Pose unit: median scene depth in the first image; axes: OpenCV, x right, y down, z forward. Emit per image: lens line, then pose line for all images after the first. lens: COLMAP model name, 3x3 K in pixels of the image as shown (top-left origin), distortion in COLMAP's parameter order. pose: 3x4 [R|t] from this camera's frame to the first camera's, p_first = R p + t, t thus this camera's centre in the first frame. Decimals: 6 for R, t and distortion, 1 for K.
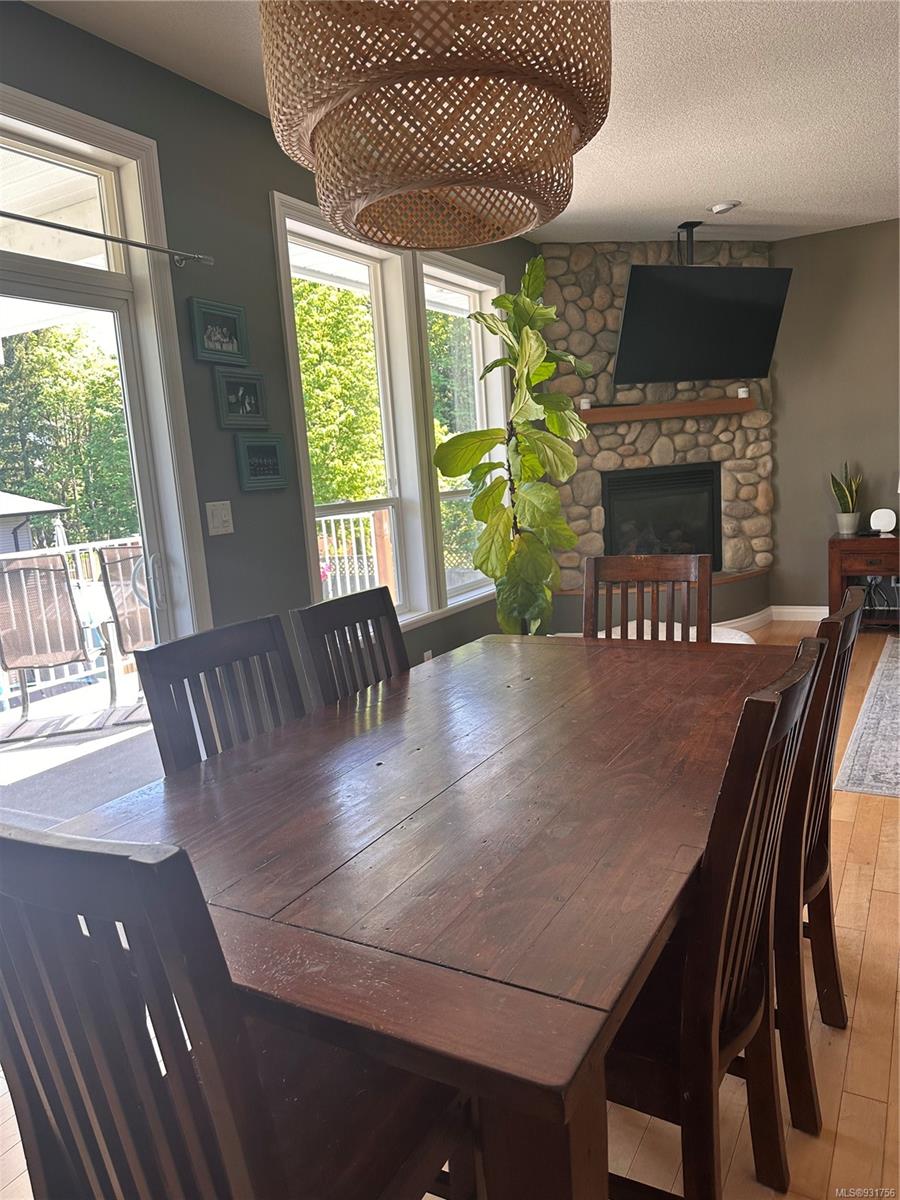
lens RADIAL K [[849.9, 0, 451.6], [0, 849.9, 601.6], [0, 0, 1]] dist [0.064563, -0.103883]
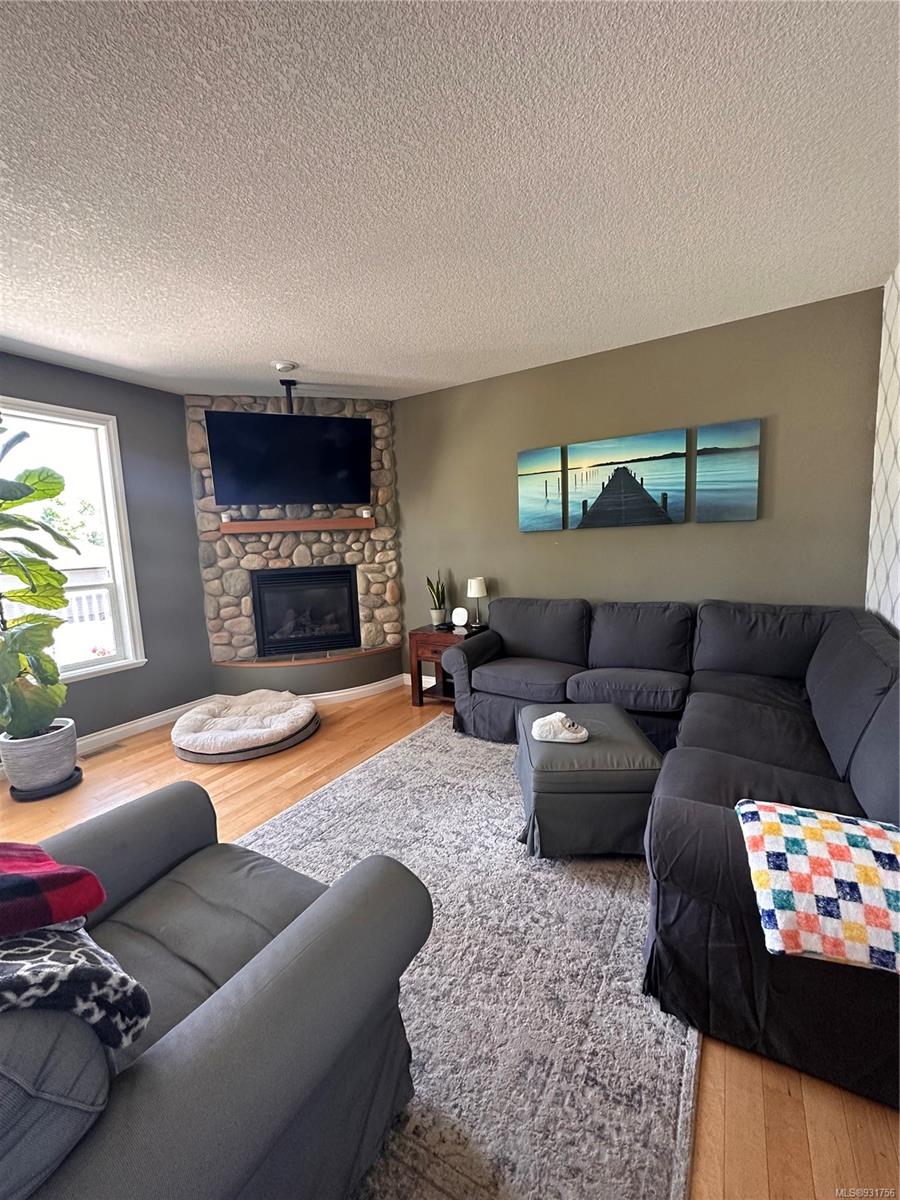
lens RADIAL K [[483.2, 0, 448.0], [0, 483.2, 602.8], [0, 0, 1]] dist [-0.002695, -0.000278]
pose [[0.999125, 0.036163, -0.021004, 0.483546], [-0.036743, 0.998935, -0.027907, -0.091577], [0.019972, 0.028654, 0.999390, 0.268448]]
